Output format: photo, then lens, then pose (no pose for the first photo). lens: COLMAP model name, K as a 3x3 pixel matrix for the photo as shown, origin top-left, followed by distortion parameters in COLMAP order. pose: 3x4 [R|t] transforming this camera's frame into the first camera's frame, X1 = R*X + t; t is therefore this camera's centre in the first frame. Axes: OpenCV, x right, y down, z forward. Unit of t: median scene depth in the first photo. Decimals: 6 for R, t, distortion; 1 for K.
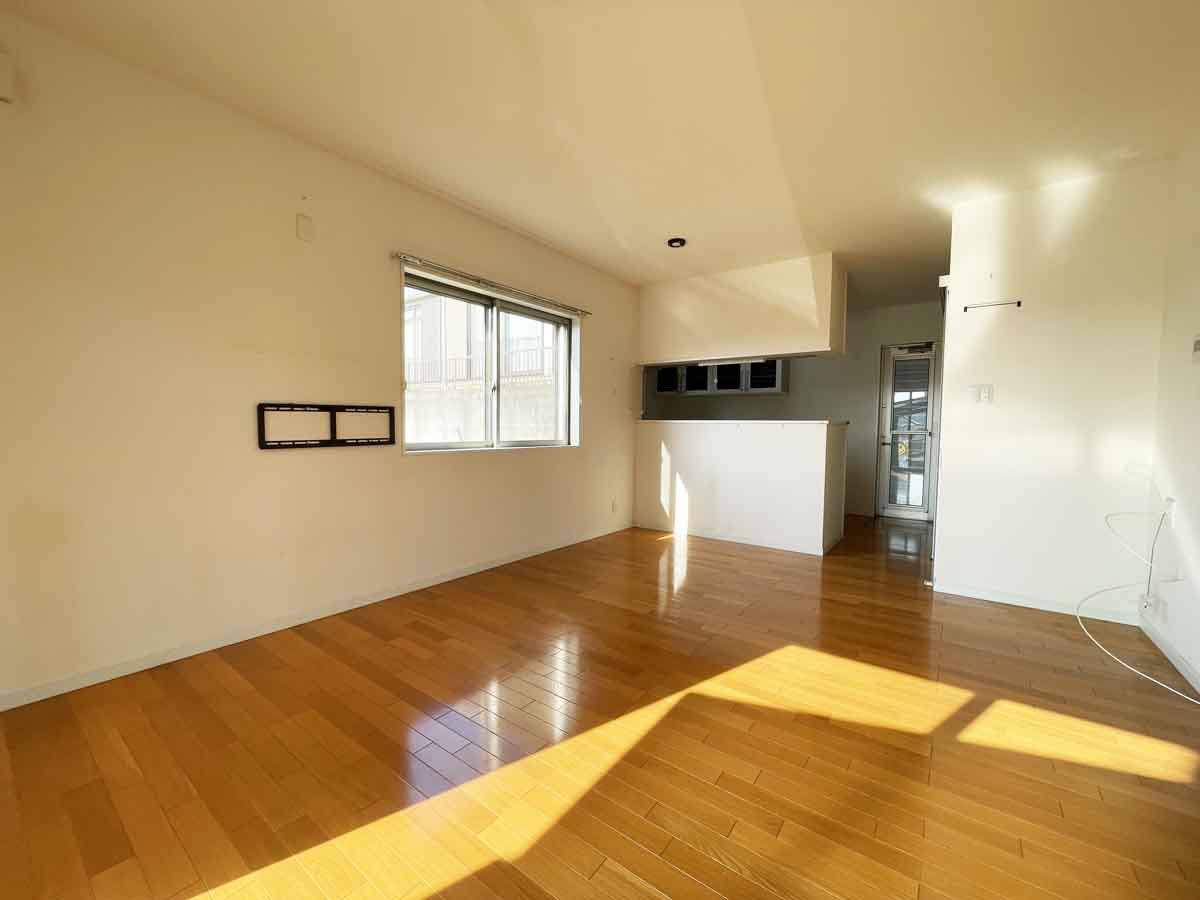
lens RADIAL K [[486.6, 0, 600.0], [0, 486.6, 450.0], [0, 0, 1]] dist [-0.001656, -0.000368]
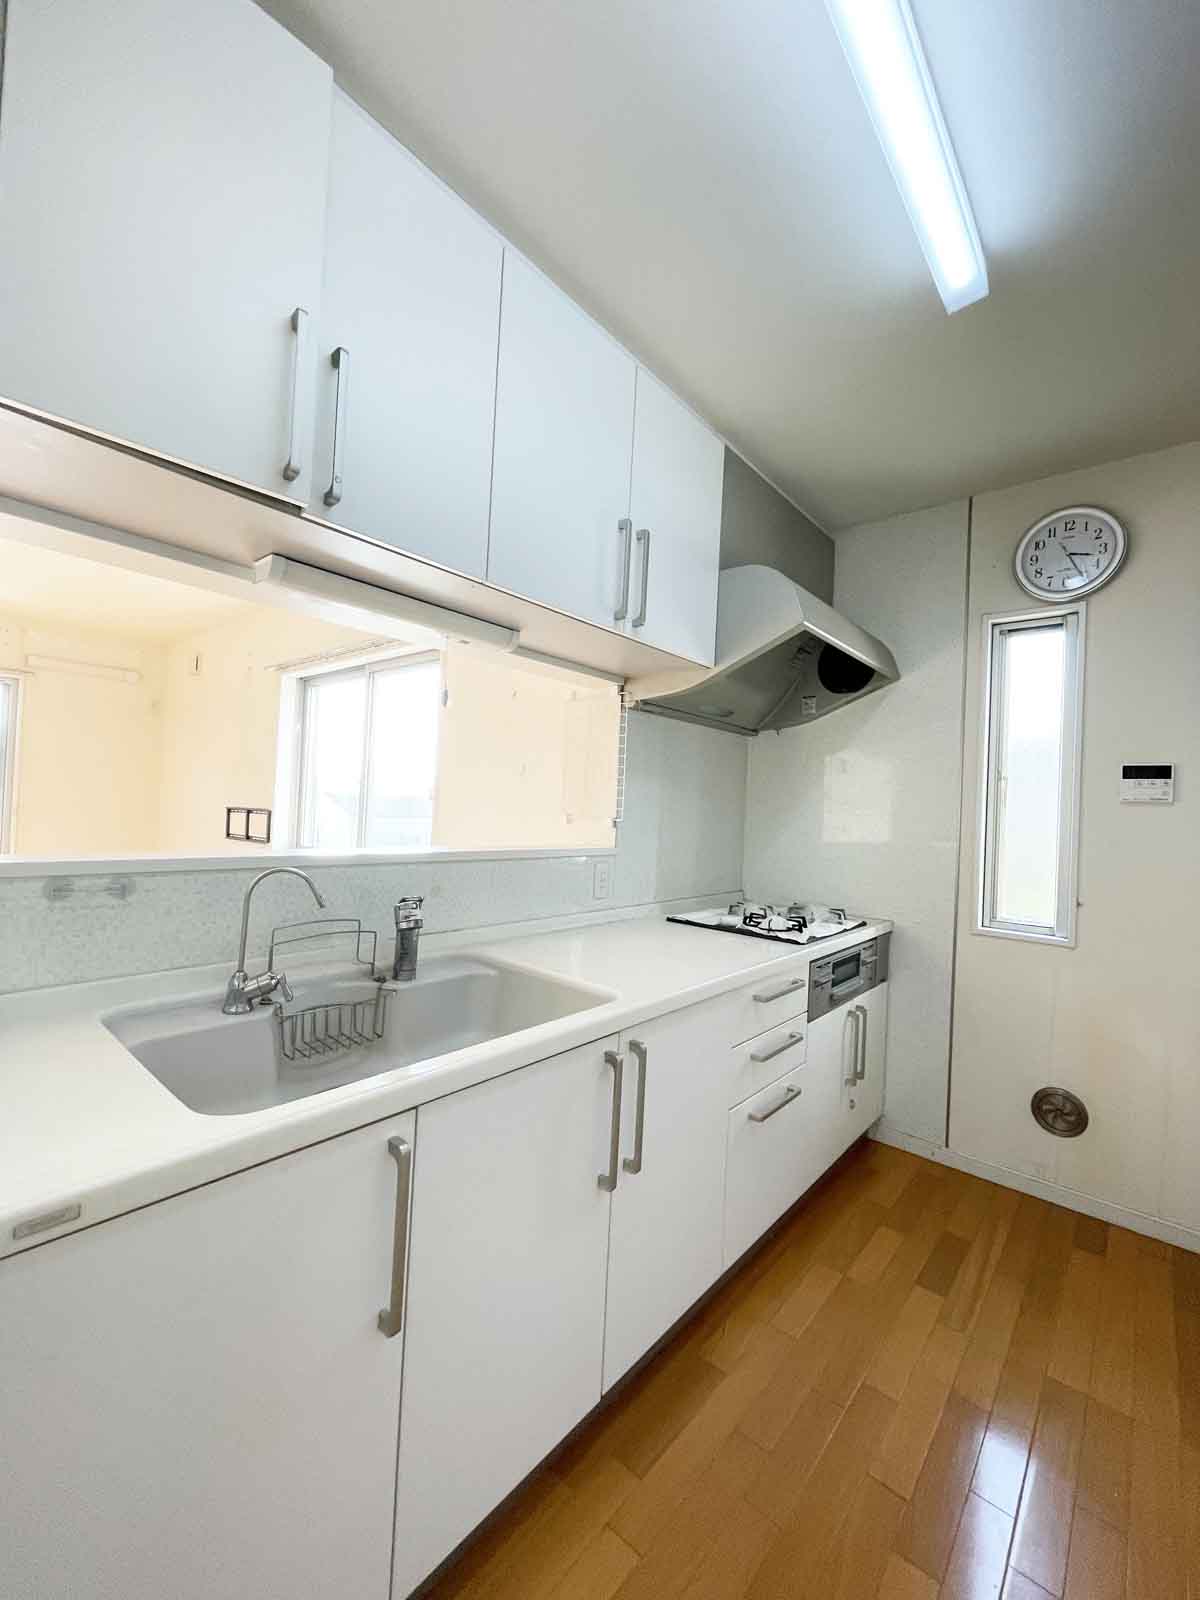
lens RADIAL K [[649.9, 0, 600.0], [0, 649.9, 800.0], [0, 0, 1]] dist [0.000827, 0.000019]
pose [[-0.073718, -0.029844, -0.996832, 0.916031], [-0.097706, 0.994960, -0.022562, -0.143105], [0.992481, 0.095734, -0.076262, 1.786923]]
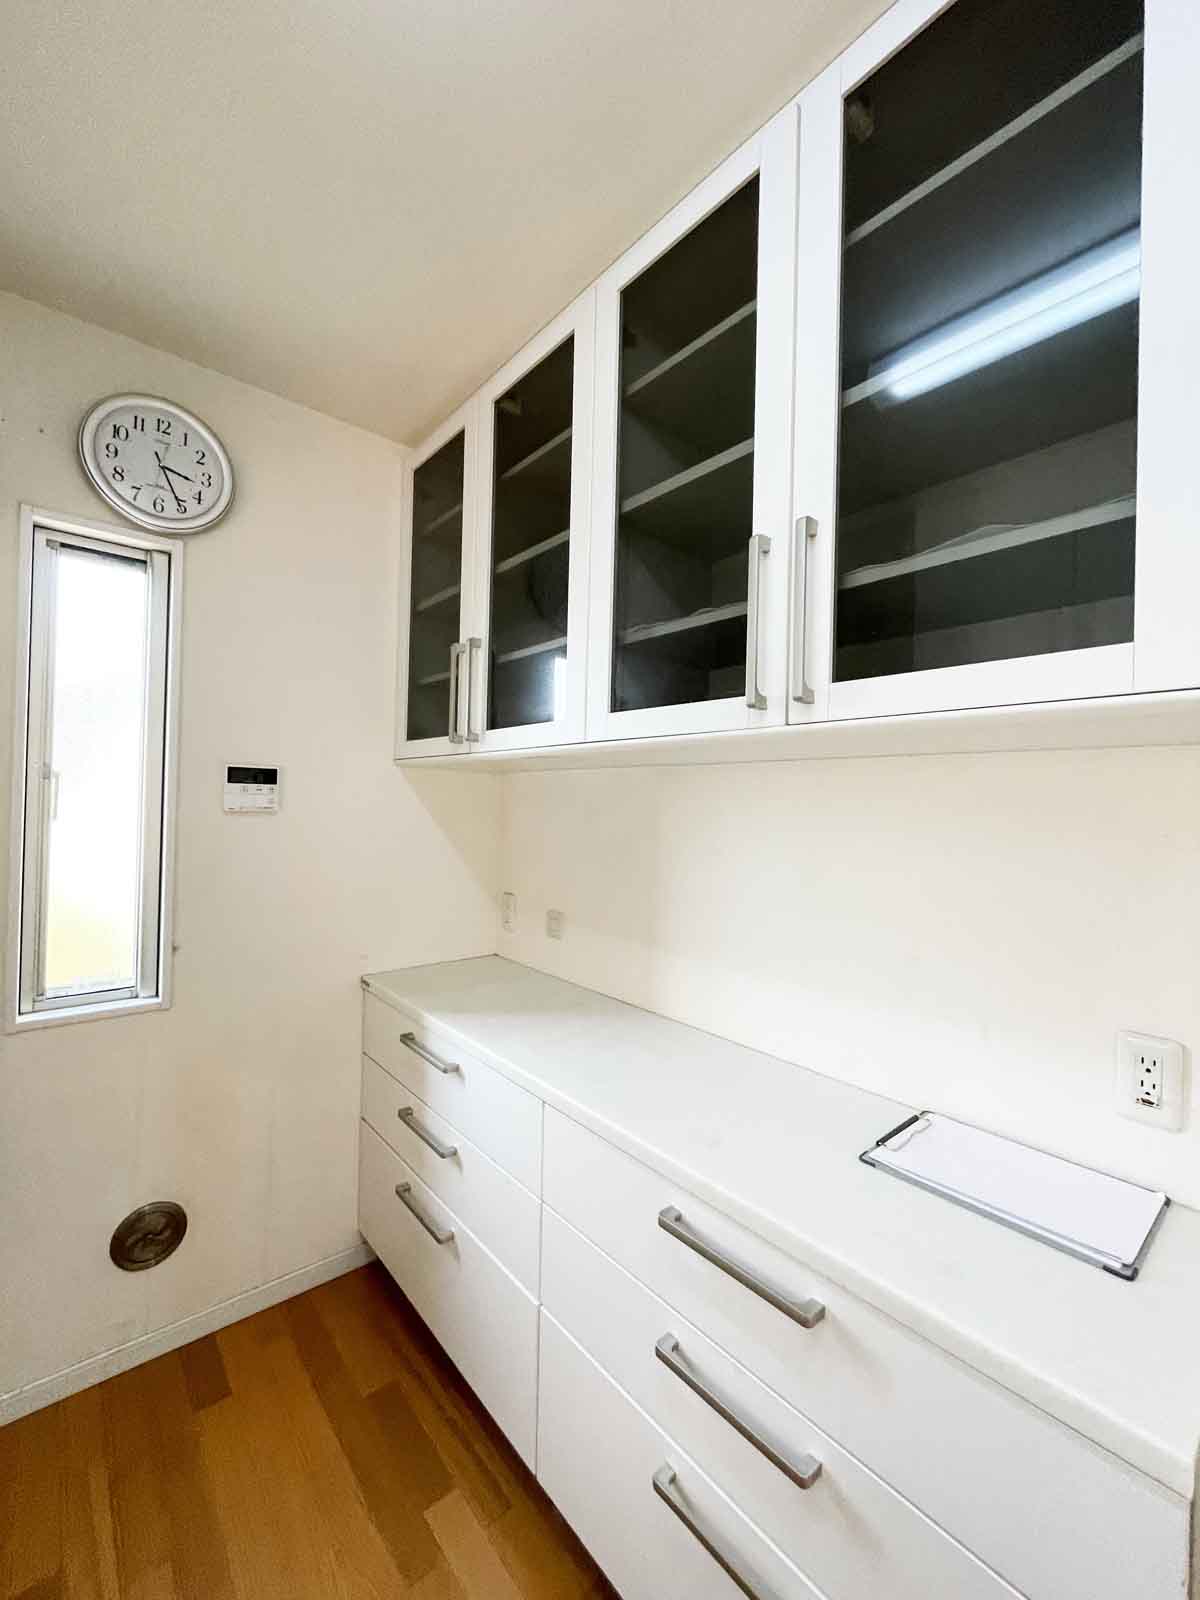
lens RADIAL K [[649.9, 0, 600.0], [0, 649.9, 800.0], [0, 0, 1]] dist [0.000827, 0.000019]
pose [[0.973375, 0.010496, -0.228978, 0.623897], [-0.024802, 0.997909, -0.059687, -0.195590], [0.227873, 0.063777, 0.971600, 1.816665]]
